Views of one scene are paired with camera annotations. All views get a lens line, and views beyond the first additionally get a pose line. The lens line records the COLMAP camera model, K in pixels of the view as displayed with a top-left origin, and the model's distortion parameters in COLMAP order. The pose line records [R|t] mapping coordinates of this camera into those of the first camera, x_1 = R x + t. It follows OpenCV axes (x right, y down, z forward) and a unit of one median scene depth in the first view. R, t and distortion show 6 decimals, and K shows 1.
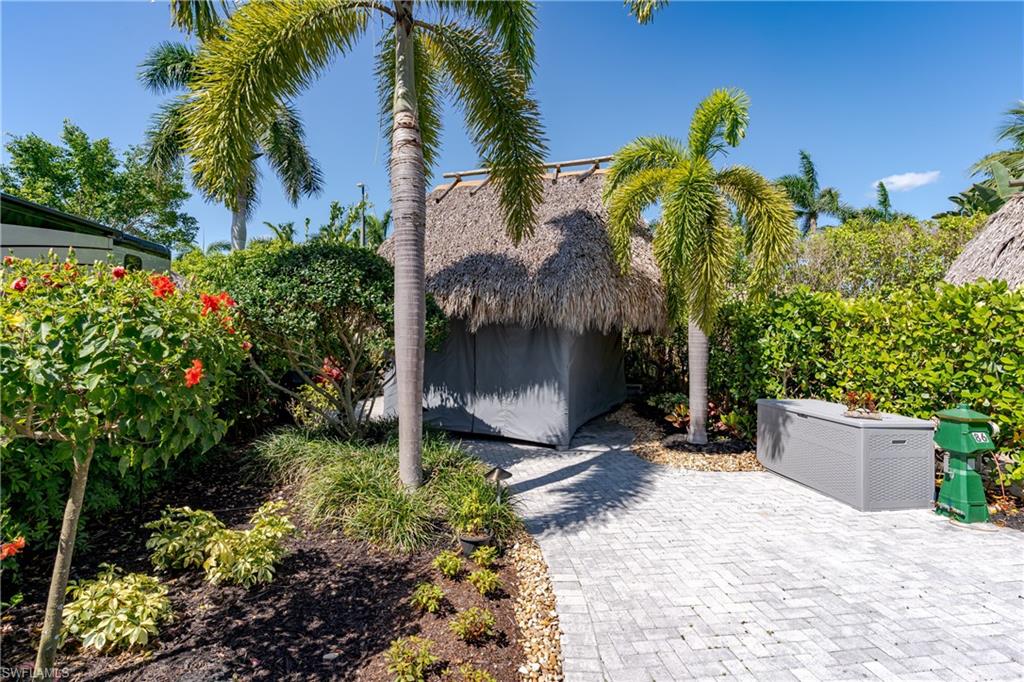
lens RADIAL K [[533.6, 0, 510.7], [0, 533.6, 296.7], [0, 0, 1]] dist [0.003791, 0.000627]
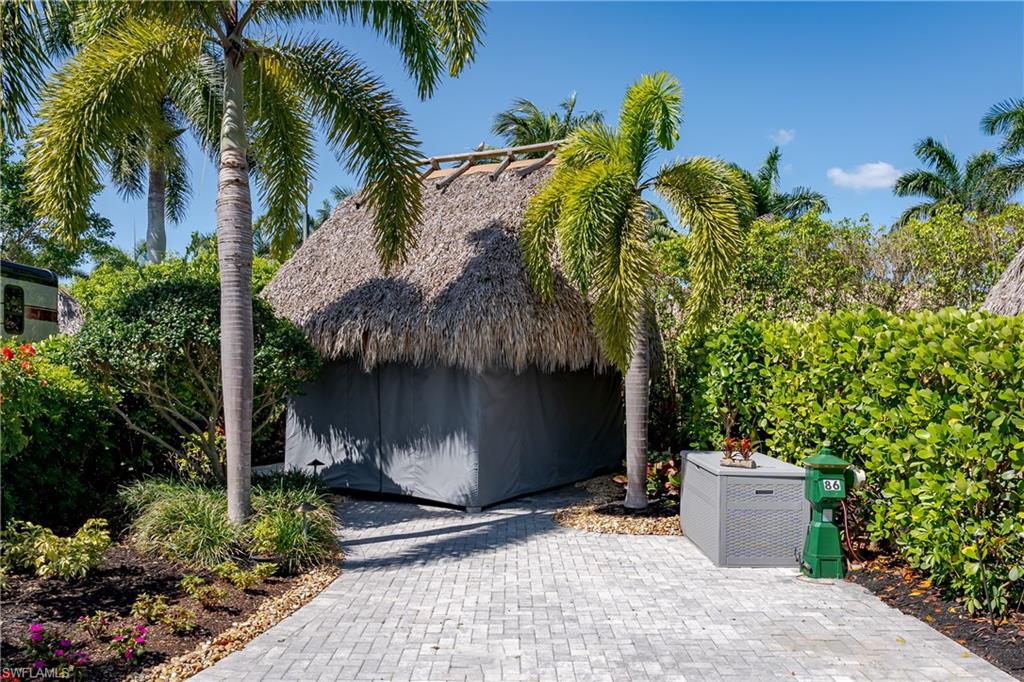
lens RADIAL K [[959.4, 0, 512.0], [0, 959.4, 341.0], [0, 0, 1]] dist [-0.000842, 0.016522]
pose [[0.983299, -0.011936, -0.181606, 0.479078], [0.018032, 0.999327, 0.031955, -0.030326], [0.181102, -0.034696, 0.982852, -0.503345]]
